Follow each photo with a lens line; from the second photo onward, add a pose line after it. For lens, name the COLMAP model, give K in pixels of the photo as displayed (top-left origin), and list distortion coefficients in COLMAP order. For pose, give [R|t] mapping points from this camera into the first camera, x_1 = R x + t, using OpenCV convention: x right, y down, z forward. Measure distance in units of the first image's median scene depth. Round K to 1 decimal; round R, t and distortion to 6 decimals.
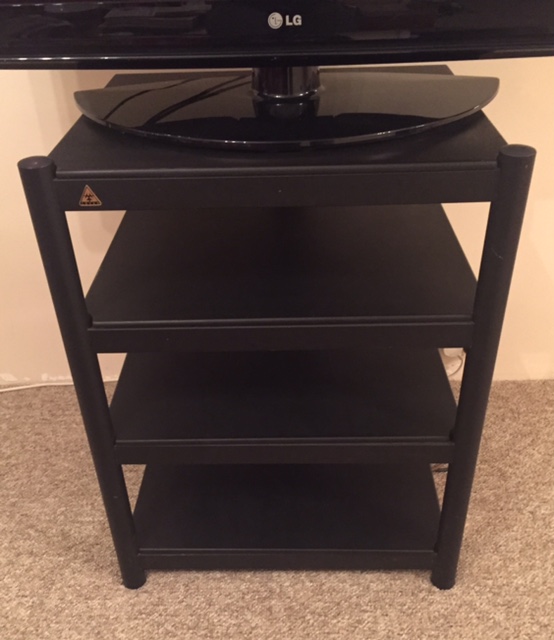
lens RADIAL K [[651.1, 0, 276.6], [0, 651.1, 320.1], [0, 0, 1]] dist [0.040648, 0.000000]
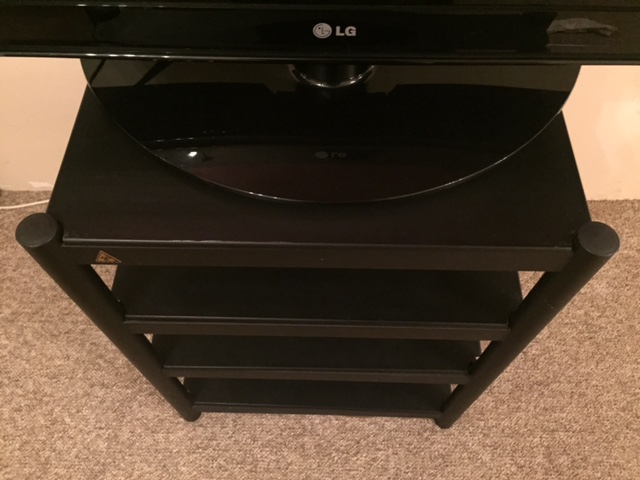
lens RADIAL K [[544.7, 0, 320.5], [0, 544.7, 239.9], [0, 0, 1]] dist [0.037352, 0.004277]
pose [[0.999493, 0.019816, 0.024926, -0.009951], [-0.028154, 0.915643, 0.401004, -0.321495], [-0.014877, -0.401503, 0.915737, 0.205194]]
